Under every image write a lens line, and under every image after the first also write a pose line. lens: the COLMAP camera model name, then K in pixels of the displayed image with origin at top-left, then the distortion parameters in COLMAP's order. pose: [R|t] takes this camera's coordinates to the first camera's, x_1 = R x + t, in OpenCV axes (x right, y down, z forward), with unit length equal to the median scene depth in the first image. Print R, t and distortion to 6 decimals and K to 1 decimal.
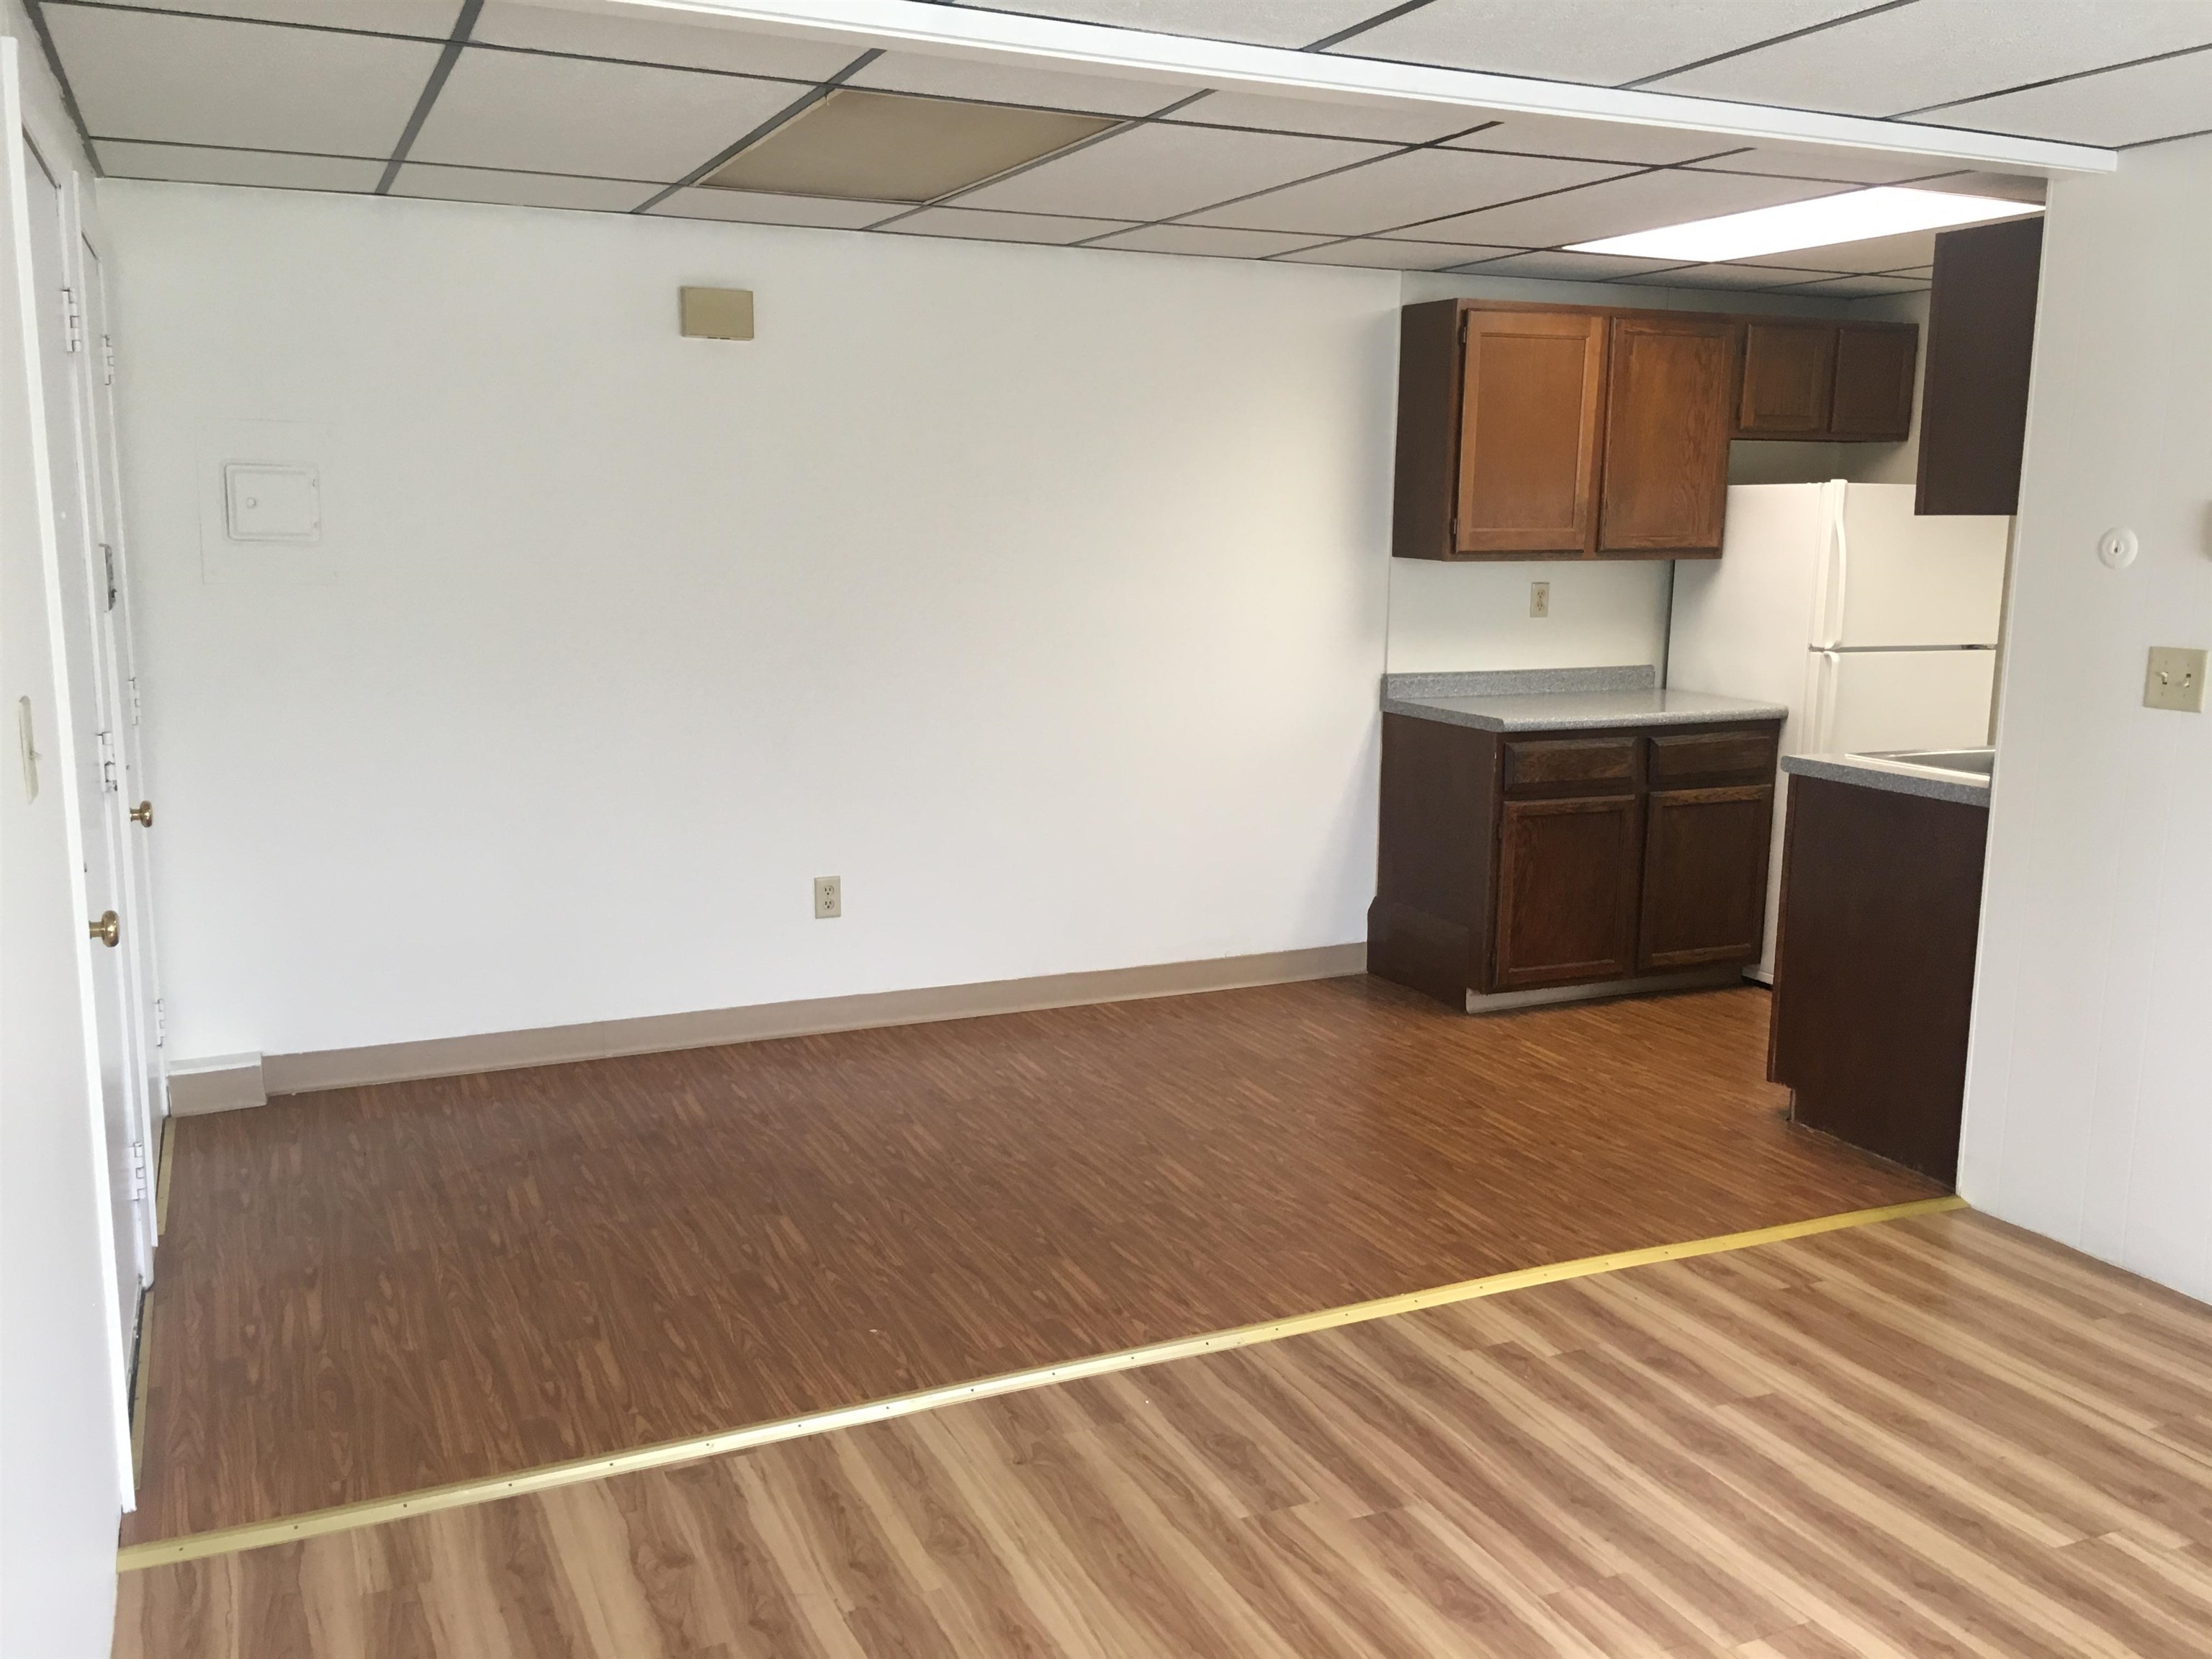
lens RADIAL K [[1883.3, 0, 1103.3], [0, 1883.3, 836.7], [0, 0, 1]] dist [0.074910, -0.102398]
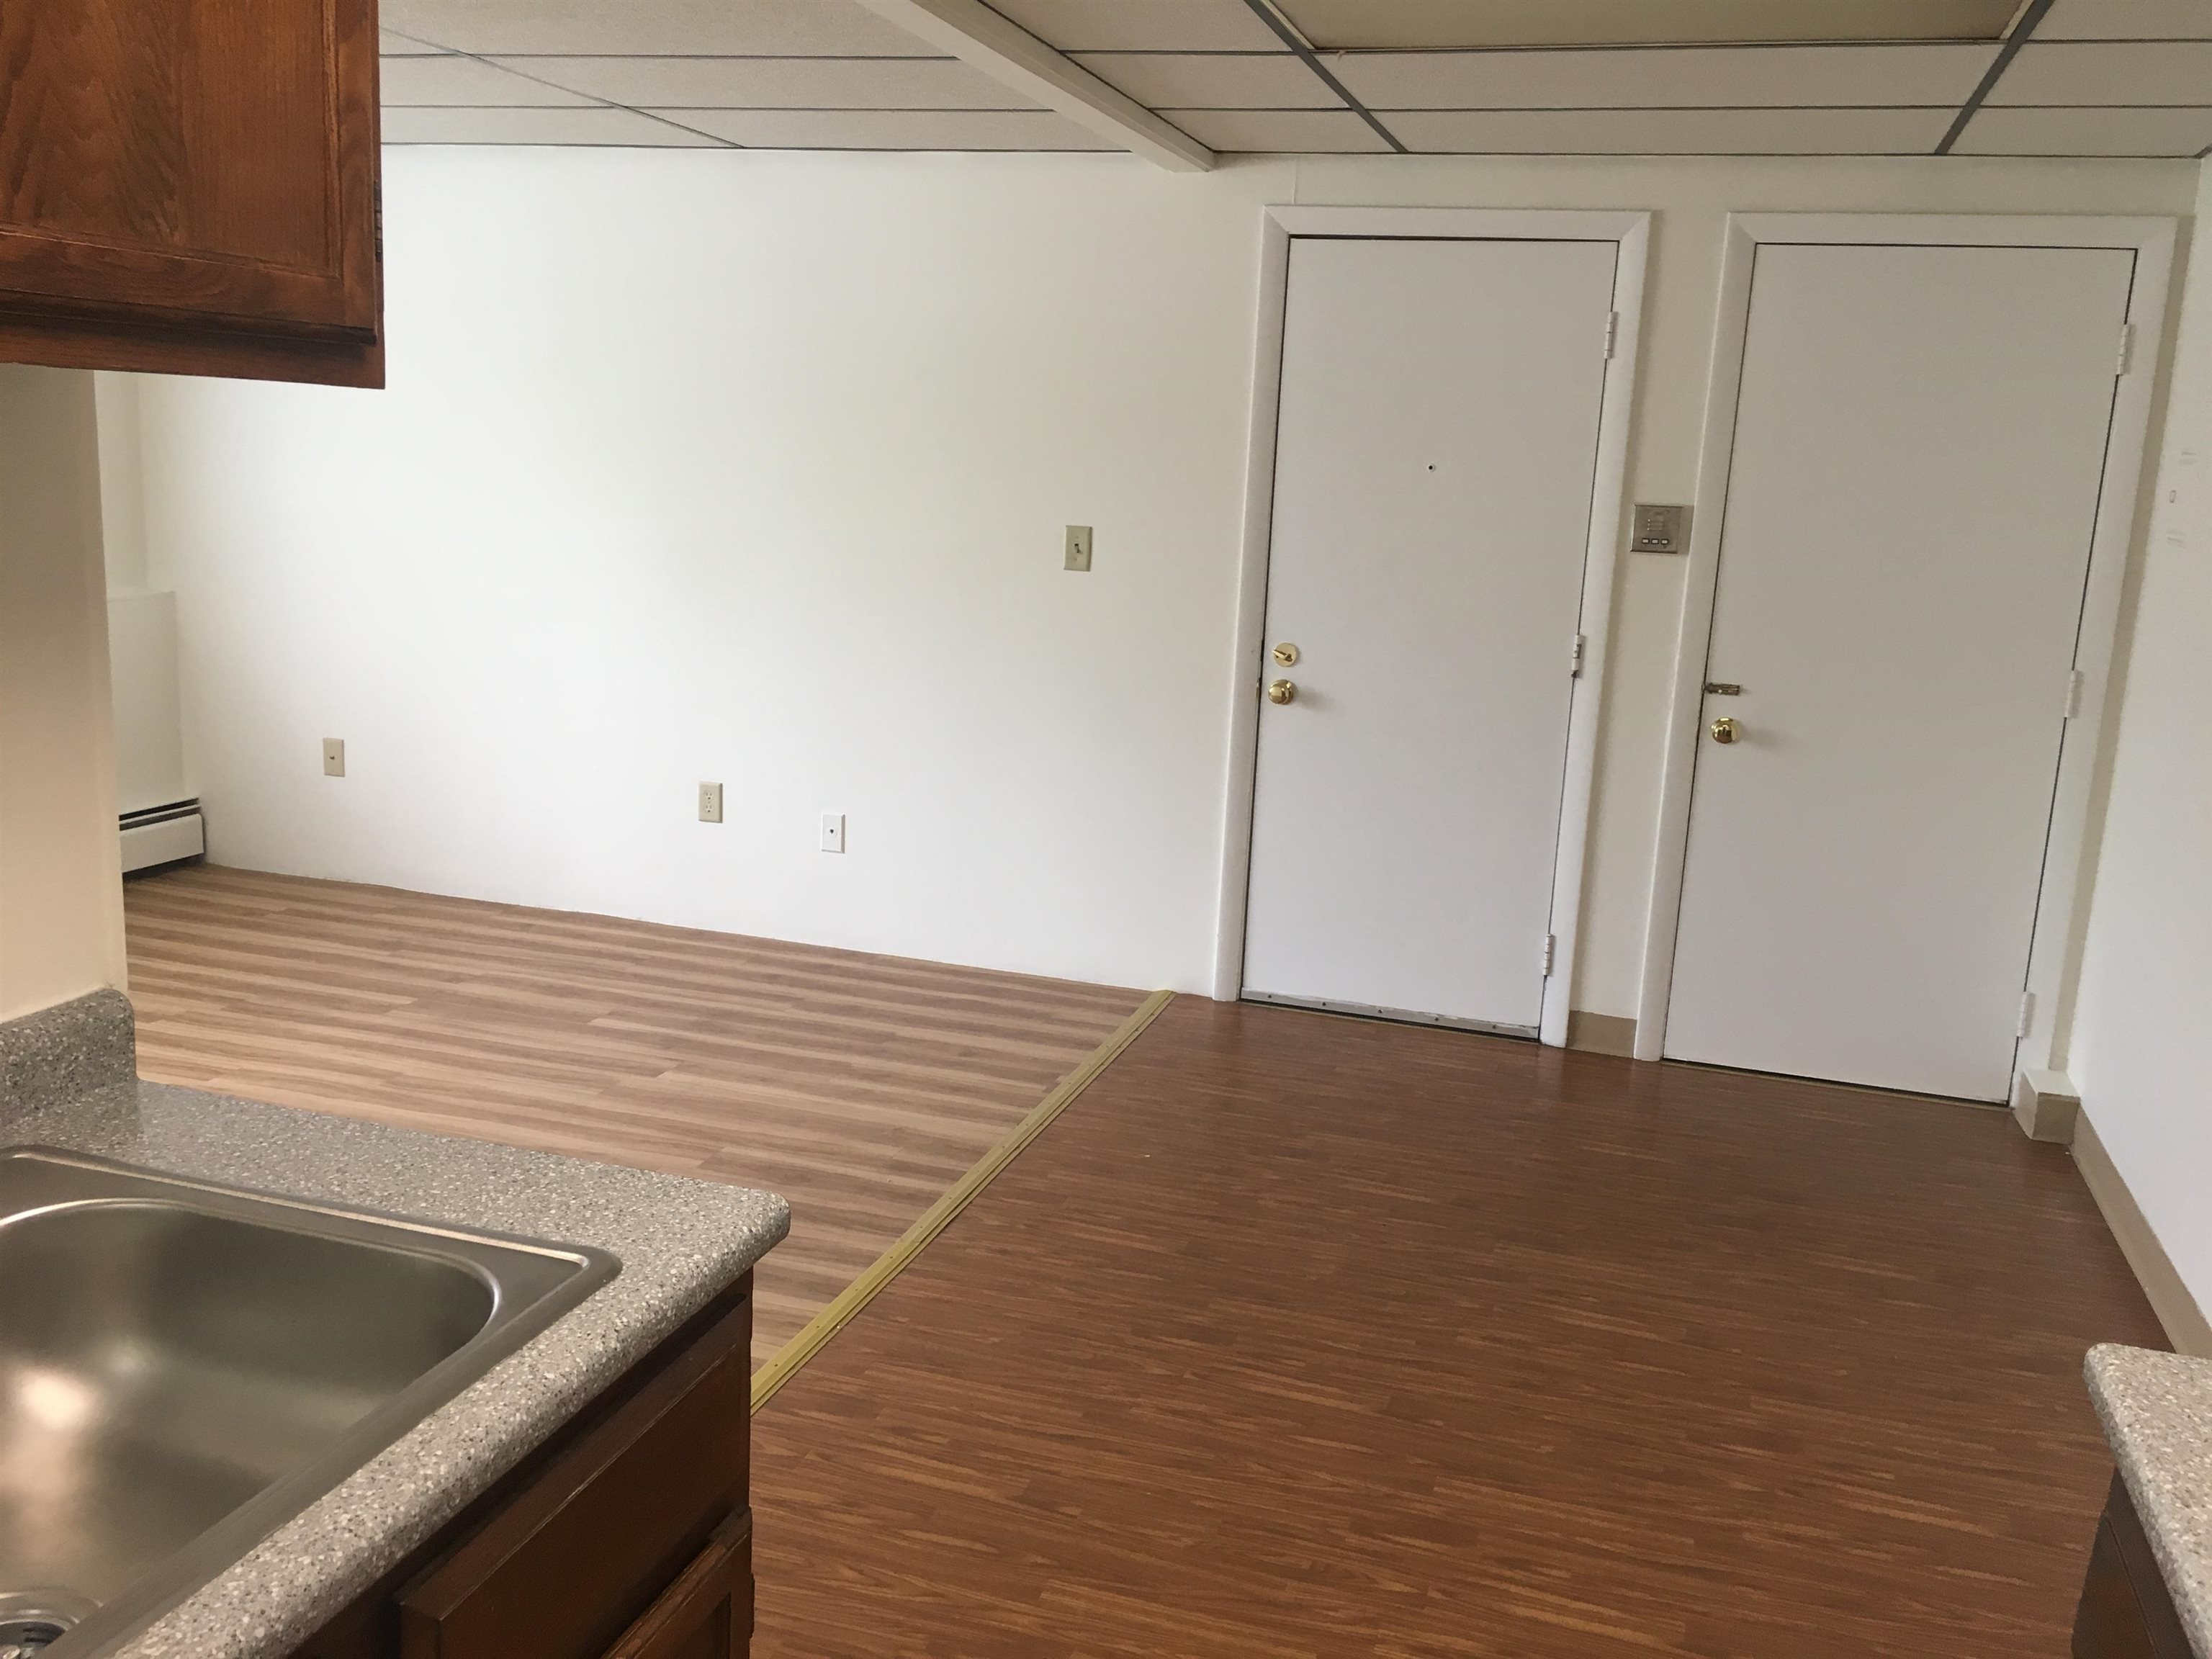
lens RADIAL K [[1883.3, 0, 1094.6], [0, 1883.3, 831.3], [0, 0, 1]] dist [0.074910, -0.102398]
pose [[-0.665718, 0.107675, -0.738394, 0.629172], [-0.184324, 0.935142, 0.302548, -0.230979], [0.723079, 0.337515, -0.602694, 1.379475]]
